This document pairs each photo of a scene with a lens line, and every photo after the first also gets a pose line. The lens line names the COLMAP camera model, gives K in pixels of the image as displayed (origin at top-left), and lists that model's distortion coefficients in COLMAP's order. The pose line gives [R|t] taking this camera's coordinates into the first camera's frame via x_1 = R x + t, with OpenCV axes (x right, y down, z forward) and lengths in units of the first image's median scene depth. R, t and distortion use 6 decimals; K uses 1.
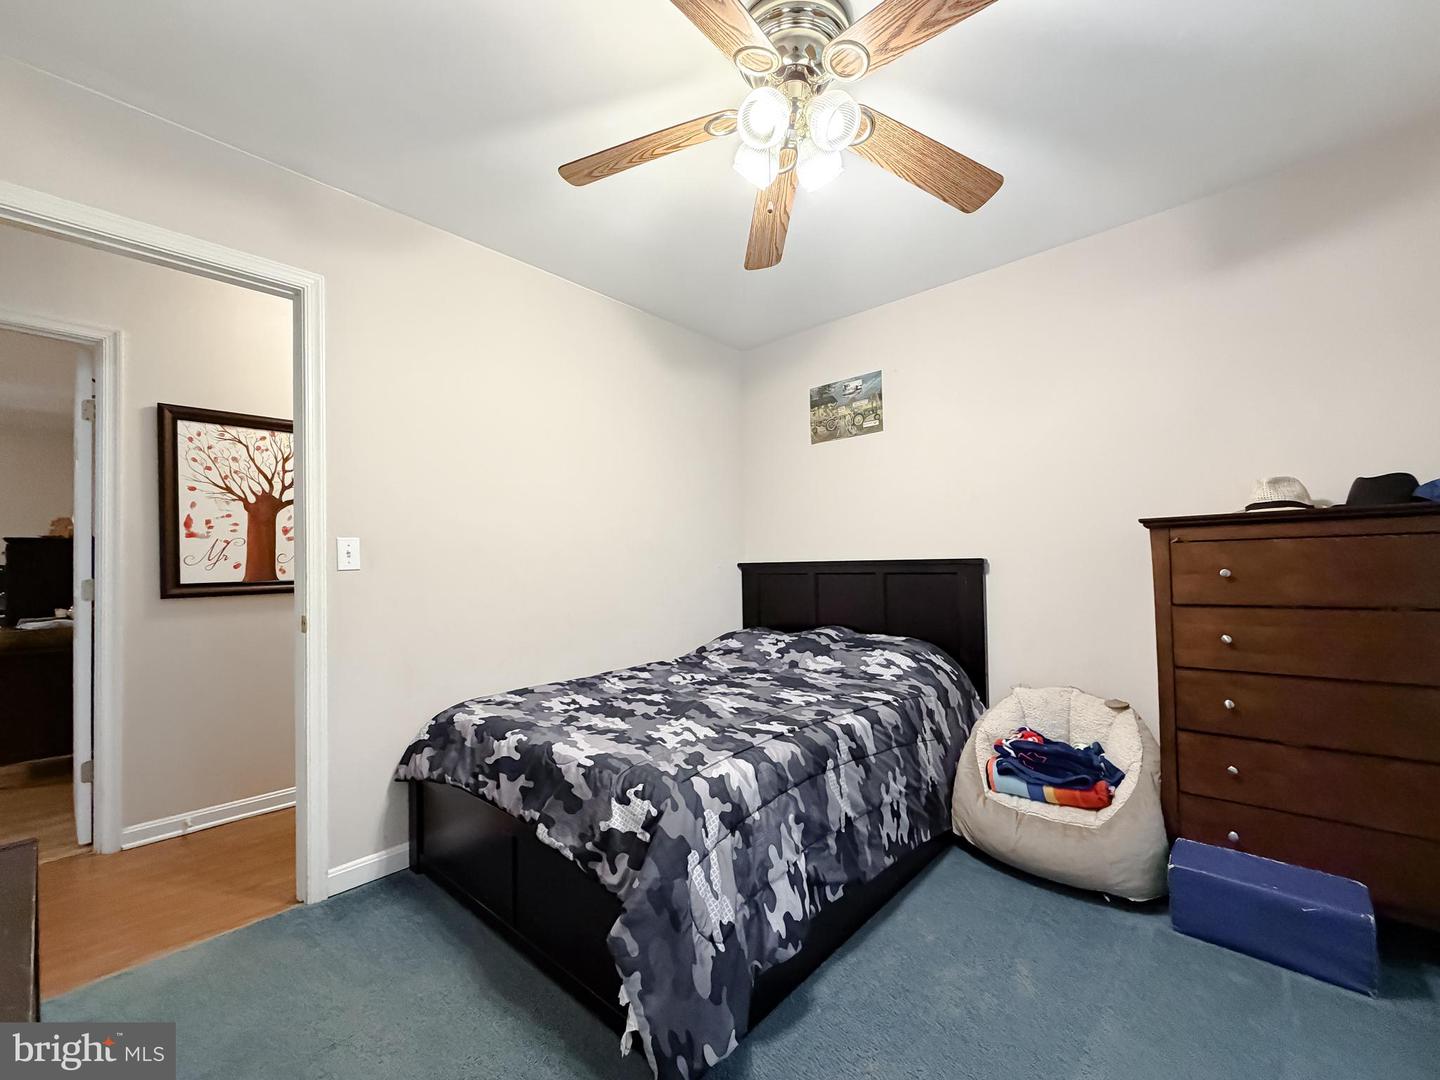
lens RADIAL K [[587.1, 0, 717.6], [0, 587.1, 550.7], [0, 0, 1]] dist [0.002543, 0.000190]
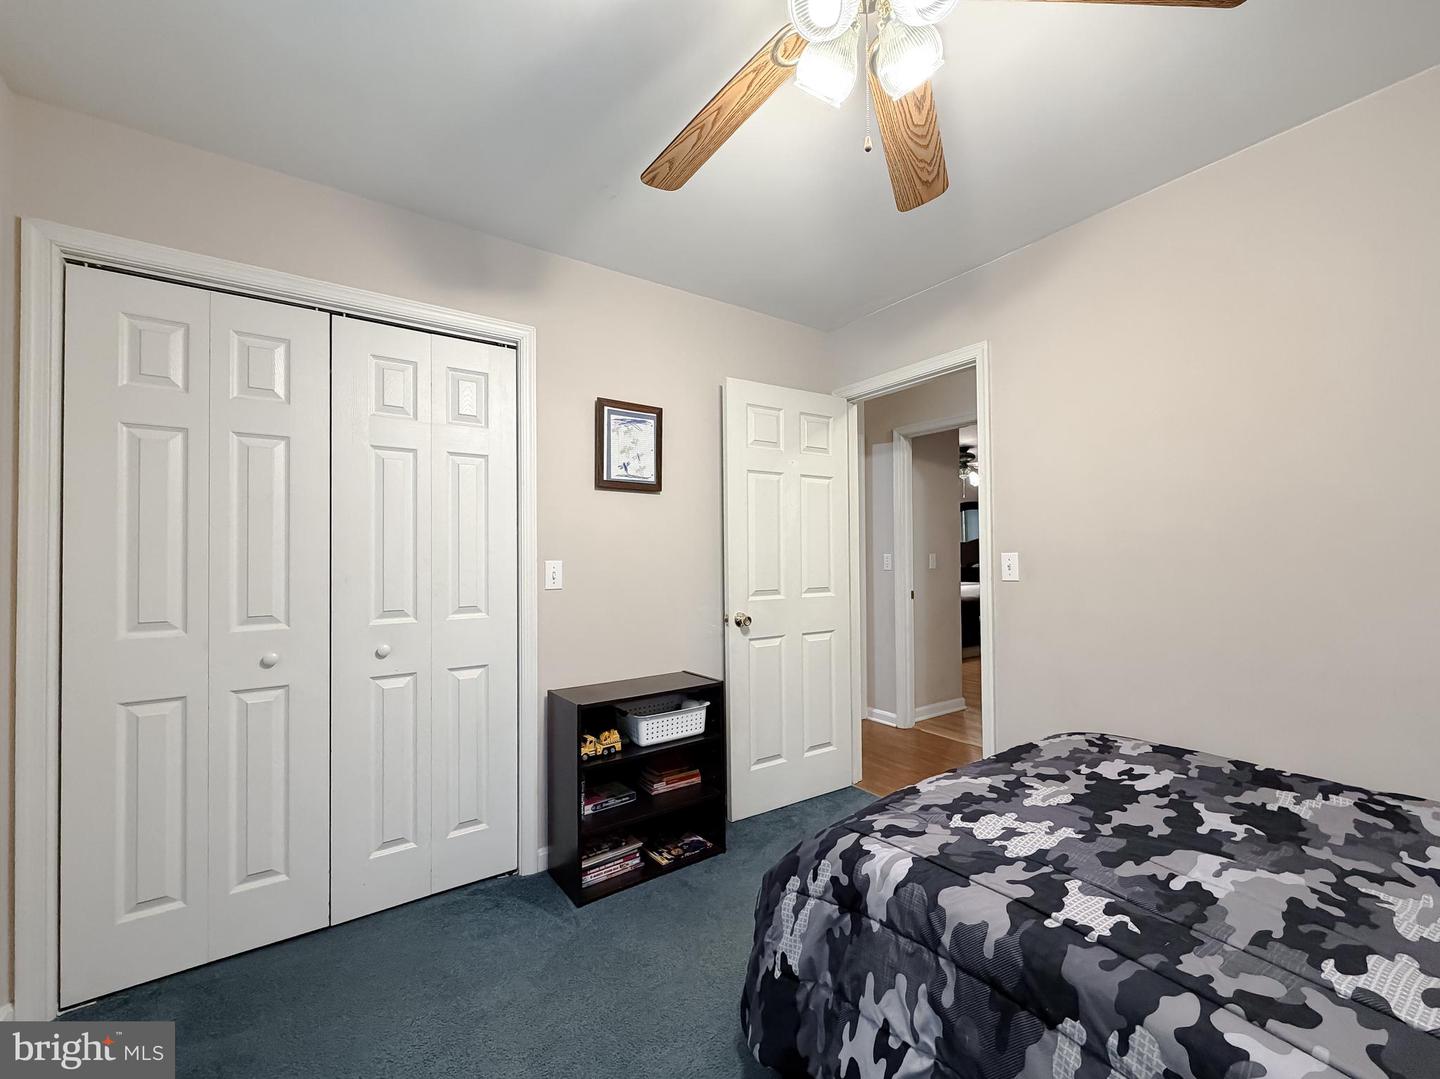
lens RADIAL K [[587.1, 0, 722.8], [0, 587.1, 557.2], [0, 0, 1]] dist [0.002543, 0.000190]
pose [[-0.225944, 0.020407, -0.973926, 0.715743], [0.038486, 0.999187, 0.012008, -0.056942], [0.973380, -0.034770, -0.226546, 0.806269]]
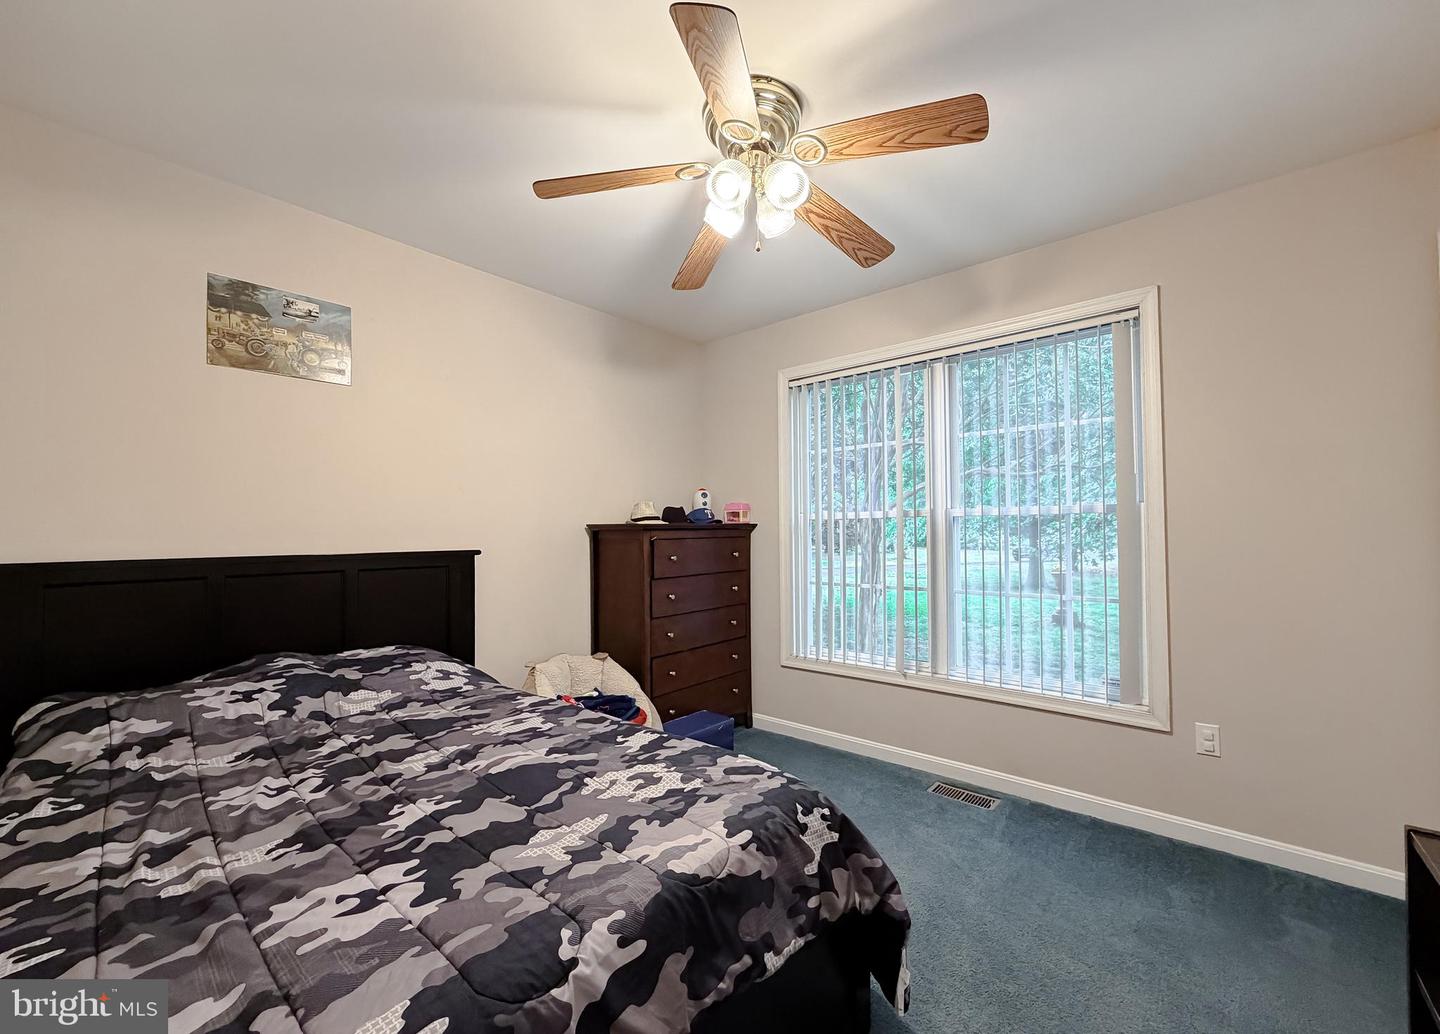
lens RADIAL K [[579.0, 0, 721.5], [0, 579.0, 517.4], [0, 0, 1]] dist [-0.003191, -0.000213]
pose [[-0.025615, 0.043243, 0.998736, -0.831824], [-0.015640, 0.998924, -0.043653, -0.008784], [-0.999550, -0.016739, -0.024911, 0.904803]]
